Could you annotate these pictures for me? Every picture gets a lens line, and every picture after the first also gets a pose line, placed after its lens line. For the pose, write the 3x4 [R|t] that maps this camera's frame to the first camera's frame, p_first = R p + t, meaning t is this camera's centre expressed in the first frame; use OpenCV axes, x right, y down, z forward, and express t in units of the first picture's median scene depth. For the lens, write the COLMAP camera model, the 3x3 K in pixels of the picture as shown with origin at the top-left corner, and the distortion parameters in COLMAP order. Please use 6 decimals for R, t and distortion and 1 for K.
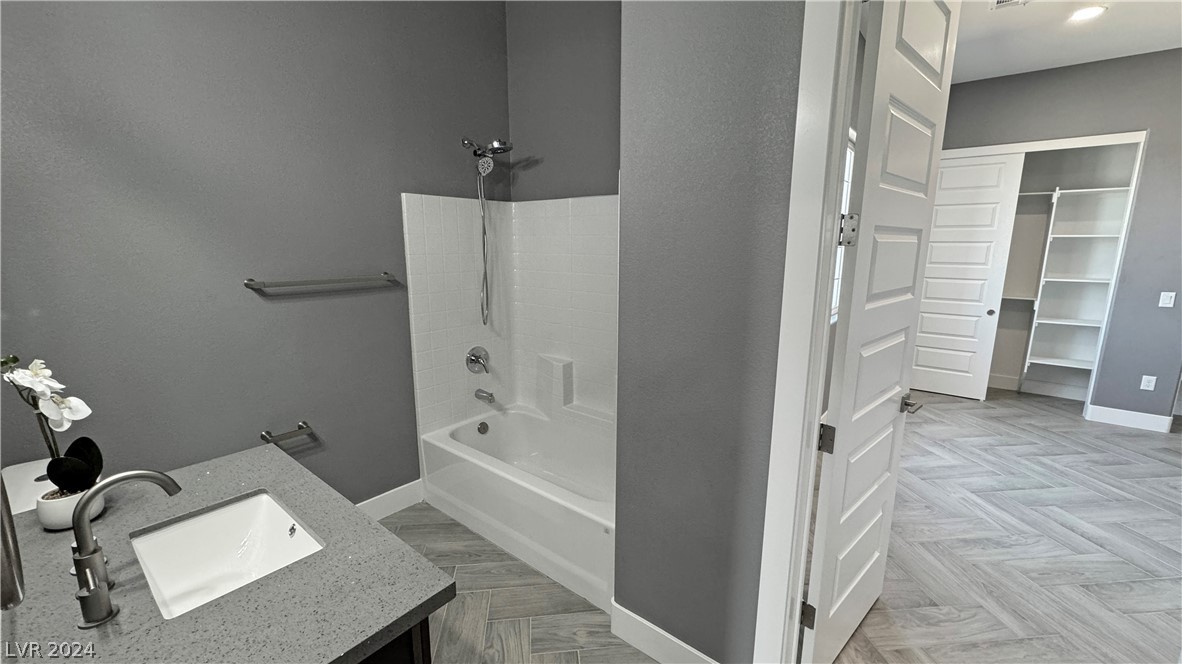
lens RADIAL K [[468.6, 0, 591.0], [0, 468.6, 332.0], [0, 0, 1]] dist [-0.002453, 0.000330]
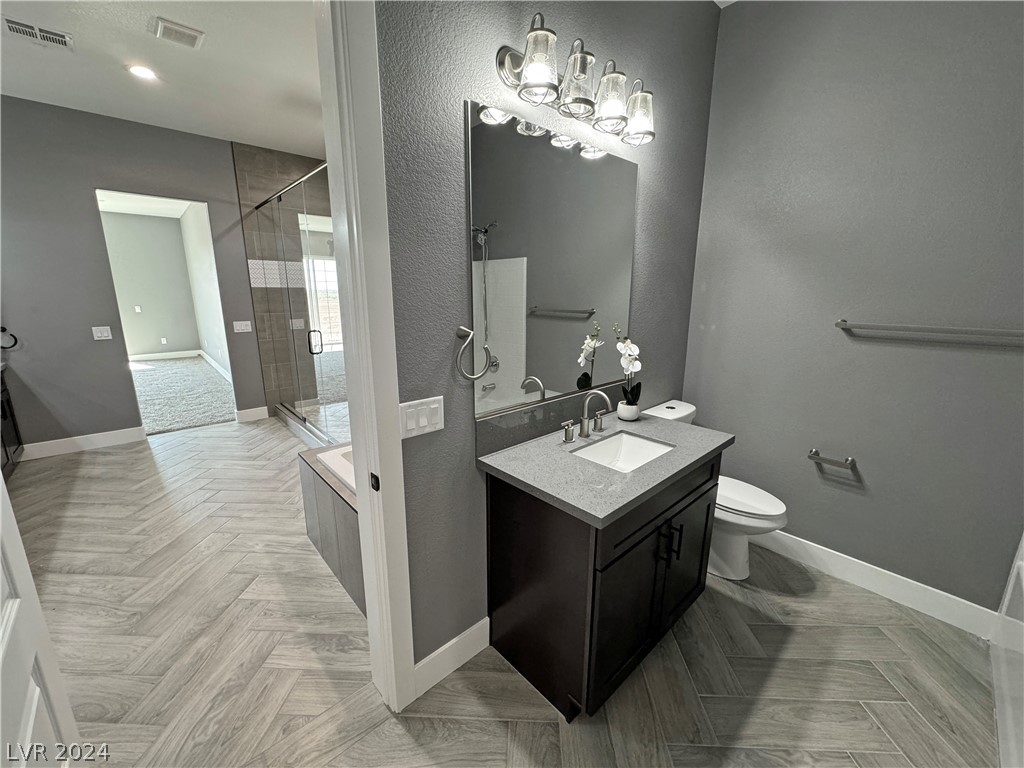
lens RADIAL K [[407.5, 0, 512.0], [0, 407.5, 384.0], [0, 0, 1]] dist [-0.001671, 0.000034]
pose [[-0.151999, 0.214629, -0.964796, 0.366767], [-0.190721, 0.951423, 0.241702, -0.045987], [0.969805, 0.220745, -0.103681, 0.323099]]
